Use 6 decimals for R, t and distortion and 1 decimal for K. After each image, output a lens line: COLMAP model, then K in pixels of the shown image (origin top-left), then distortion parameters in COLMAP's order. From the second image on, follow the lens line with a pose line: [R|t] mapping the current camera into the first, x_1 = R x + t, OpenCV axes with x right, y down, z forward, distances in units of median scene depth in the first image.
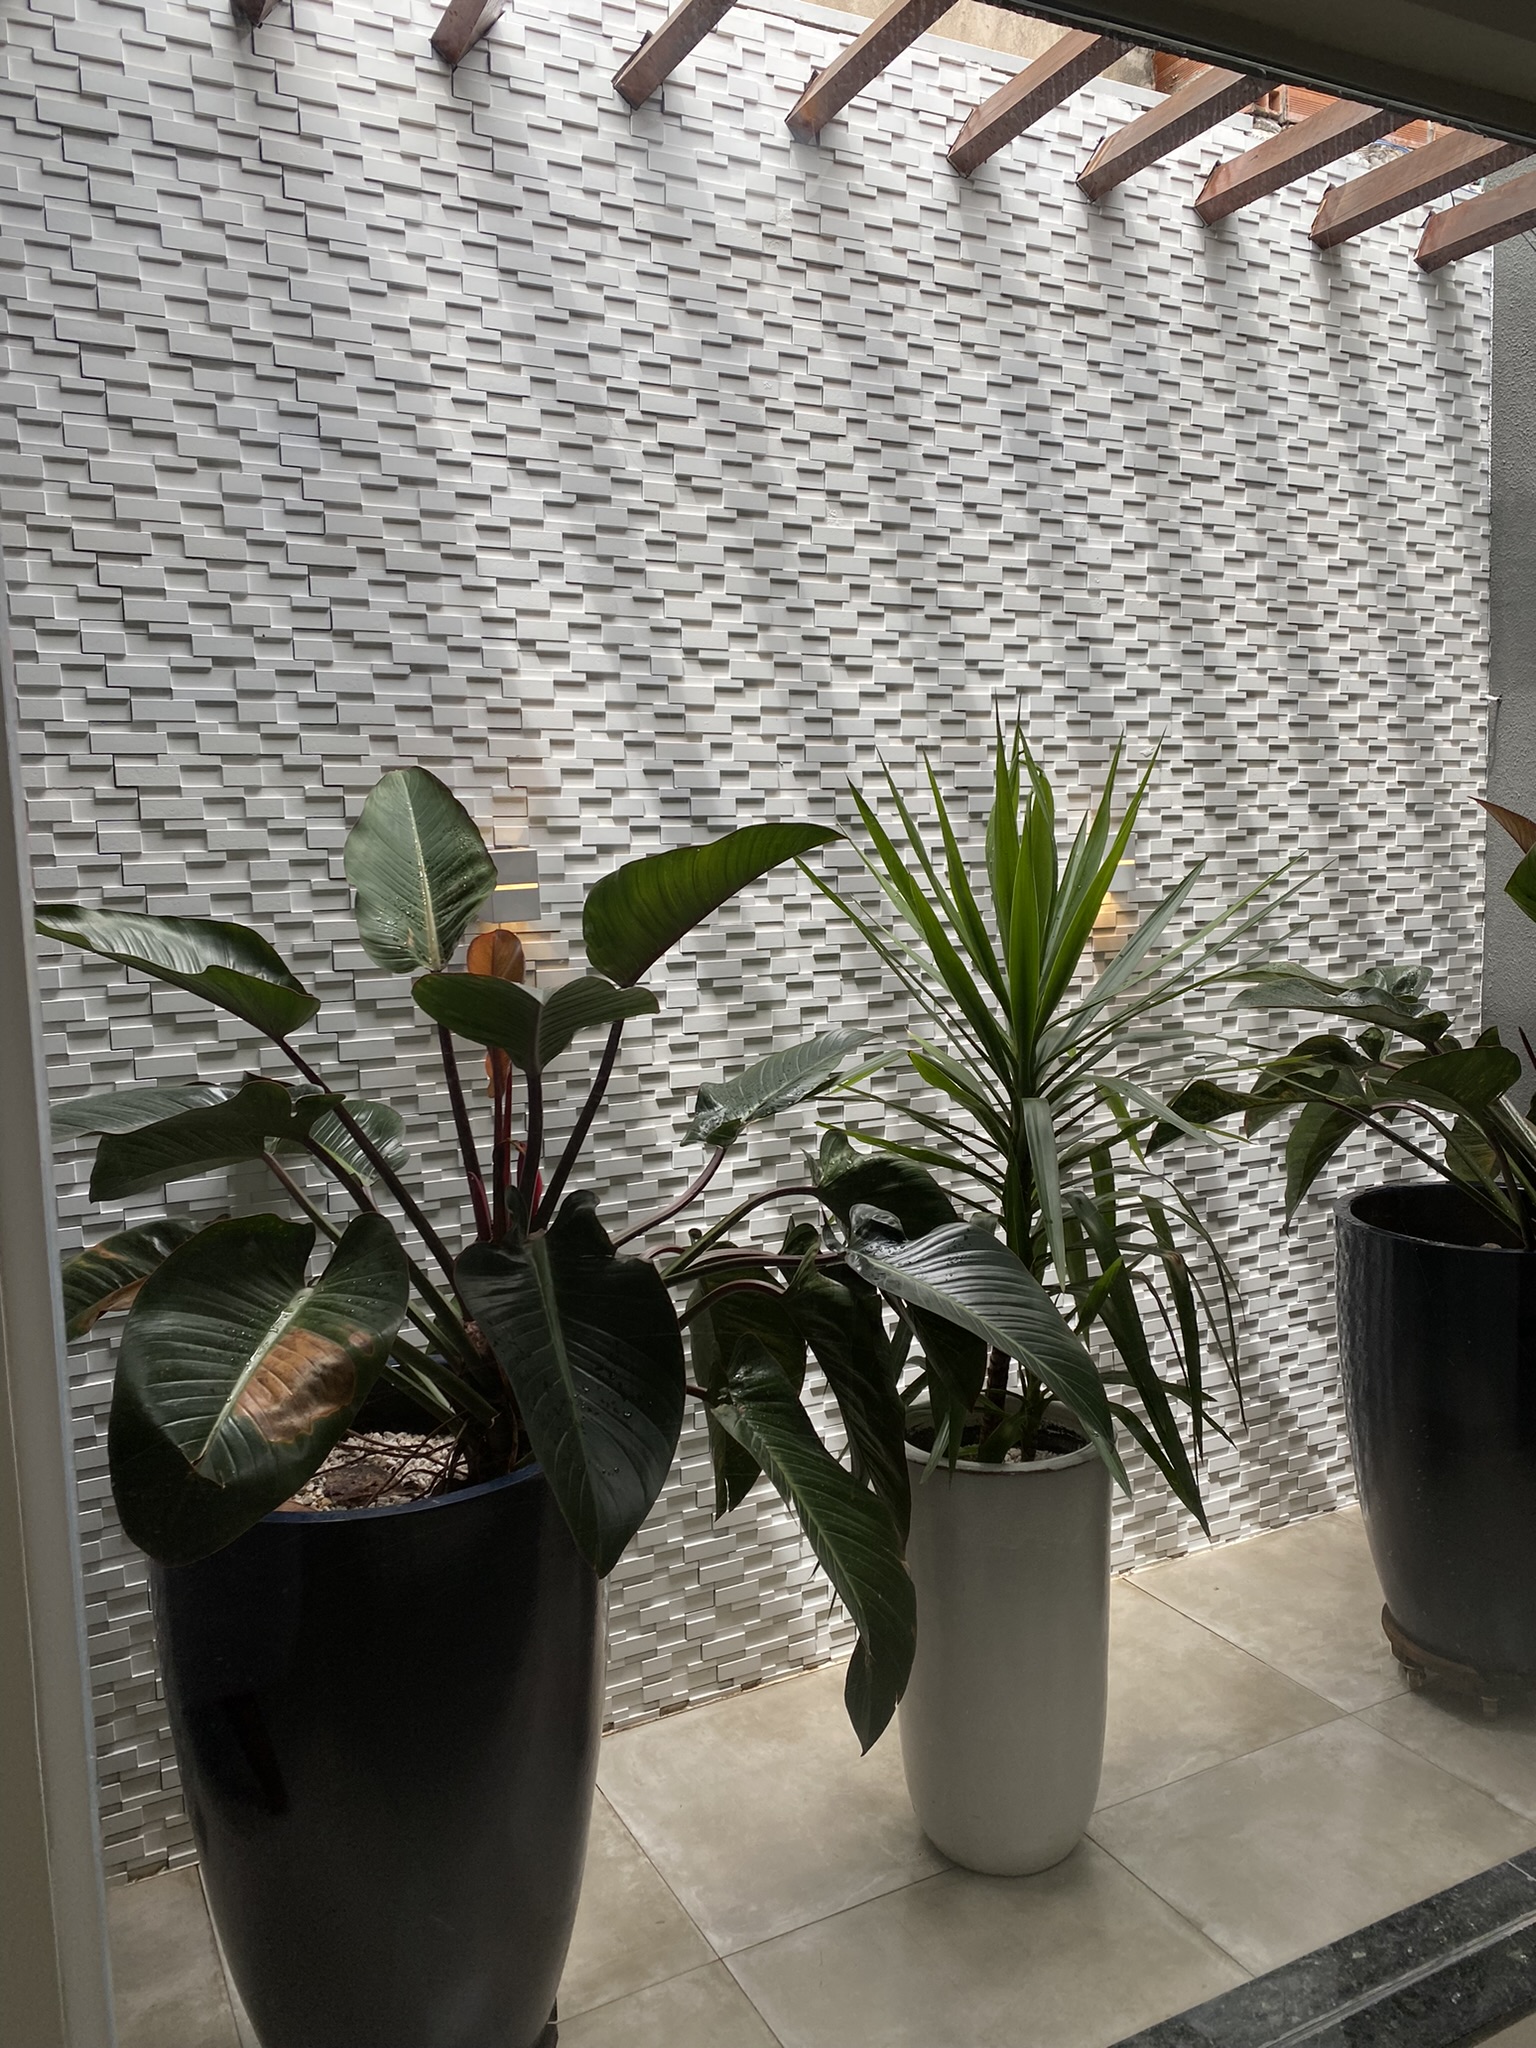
lens RADIAL K [[1559.3, 0, 768.3], [0, 1559.3, 1043.2], [0, 0, 1]] dist [0.061068, -0.076883]
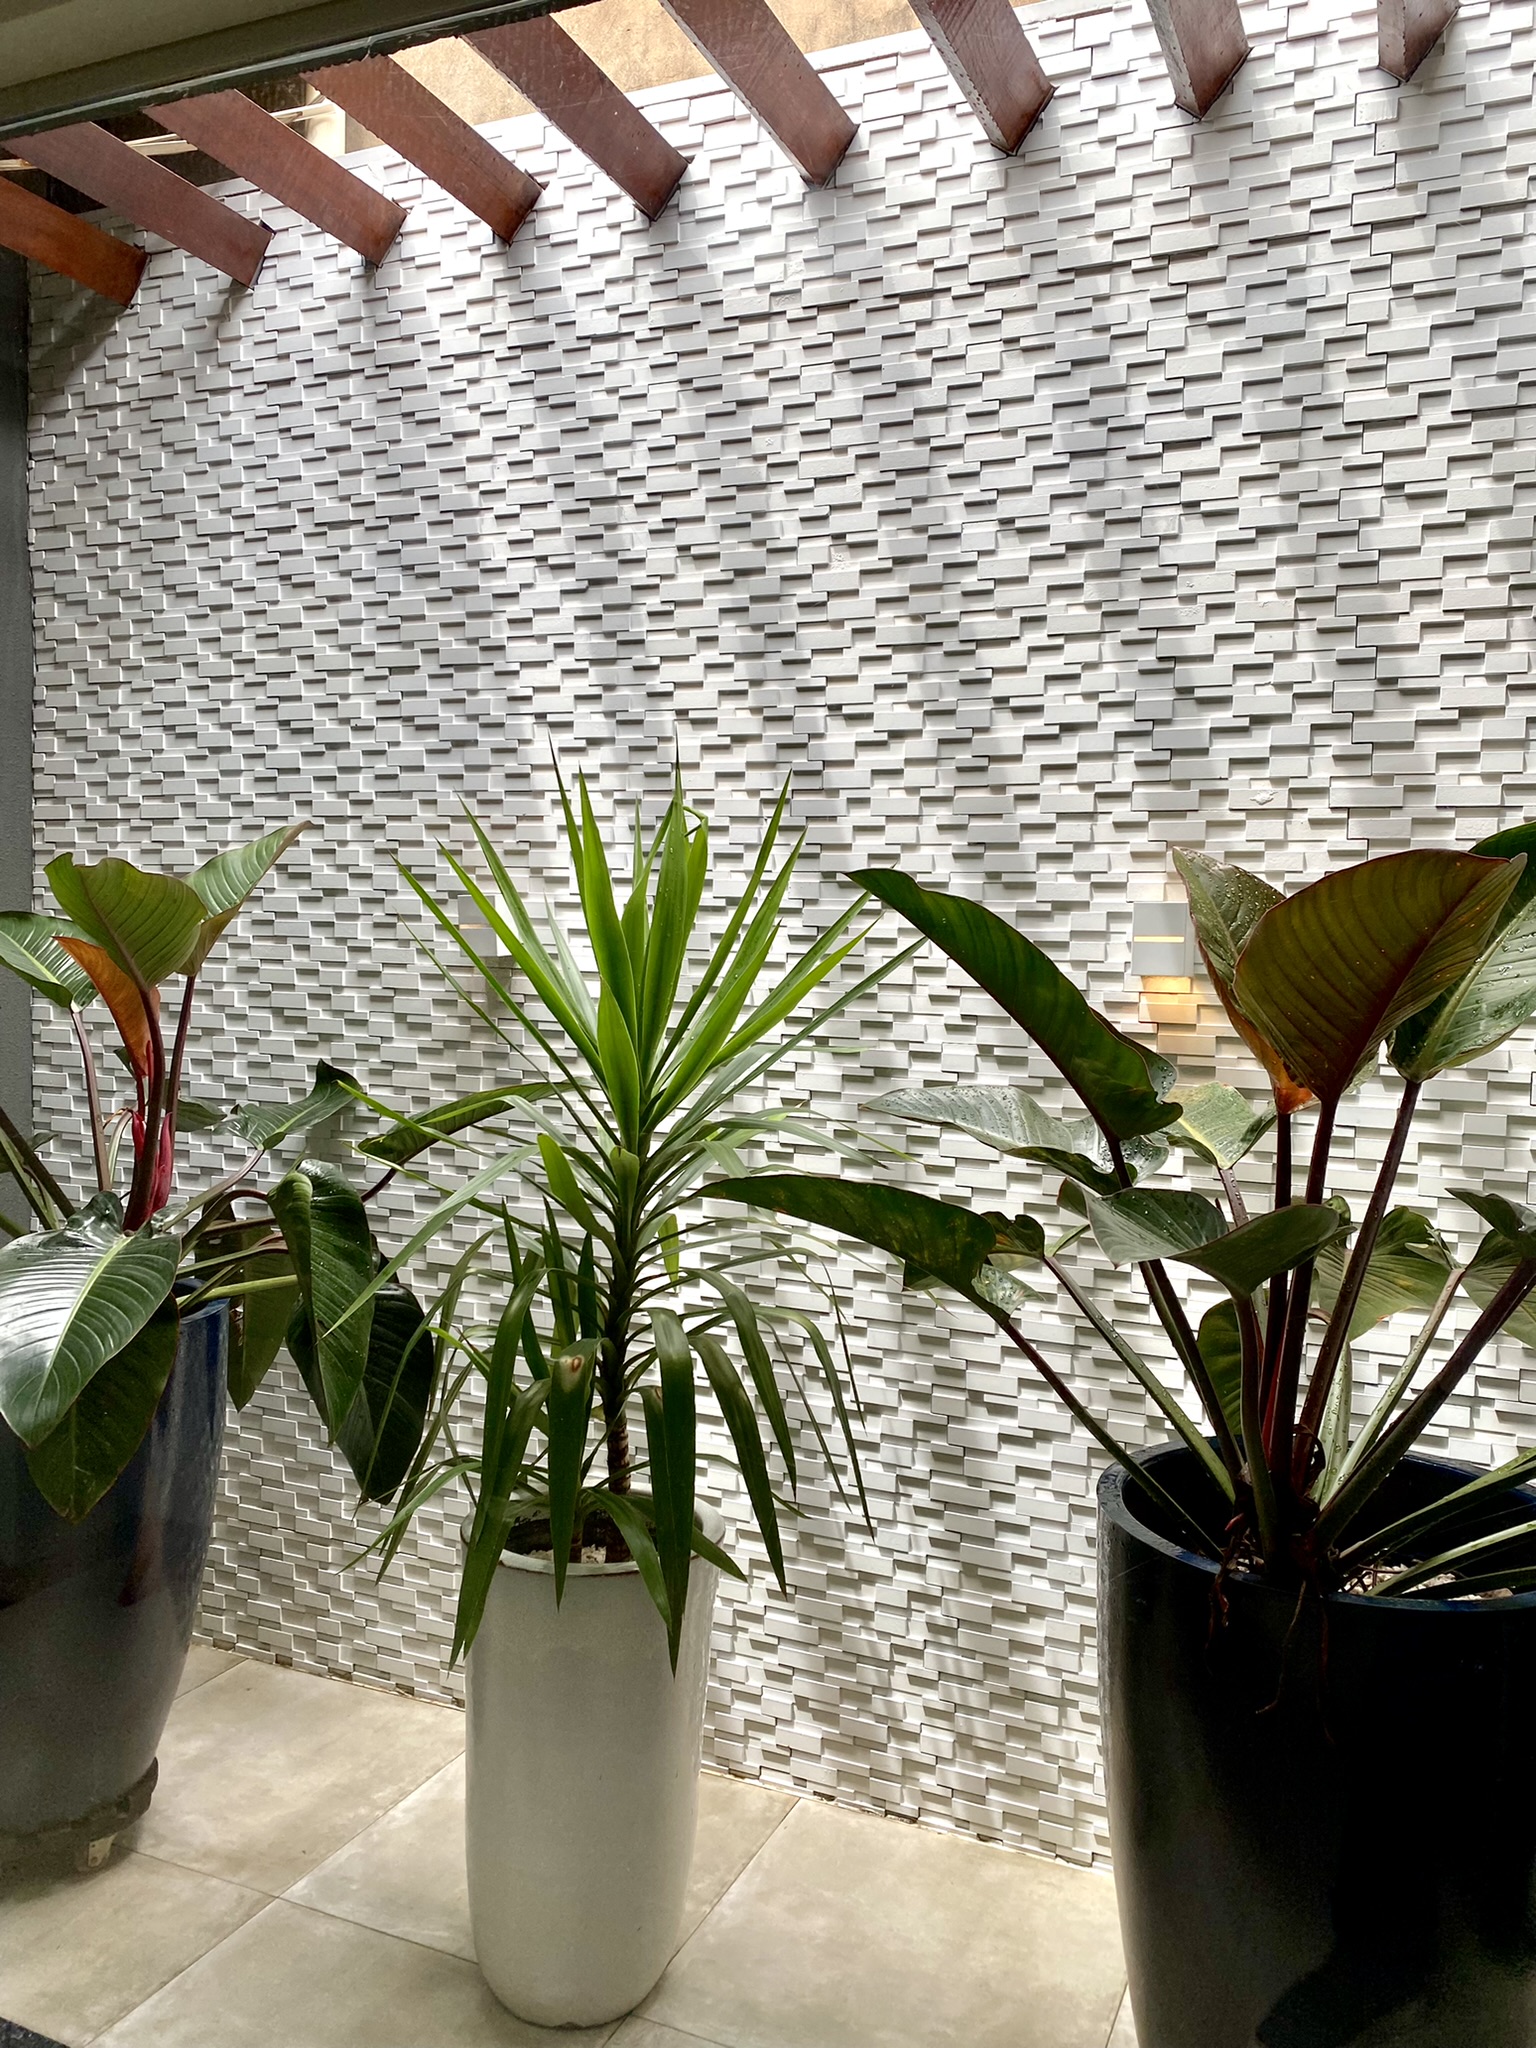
lens RADIAL K [[1559.3, 0, 840.8], [0, 1559.3, 1006.8], [0, 0, 1]] dist [0.061068, -0.076883]
pose [[0.631735, 0.084332, -0.770584, 0.812165], [-0.128098, 0.991755, 0.003520, -0.072704], [0.764527, 0.096486, 0.637329, 0.431163]]
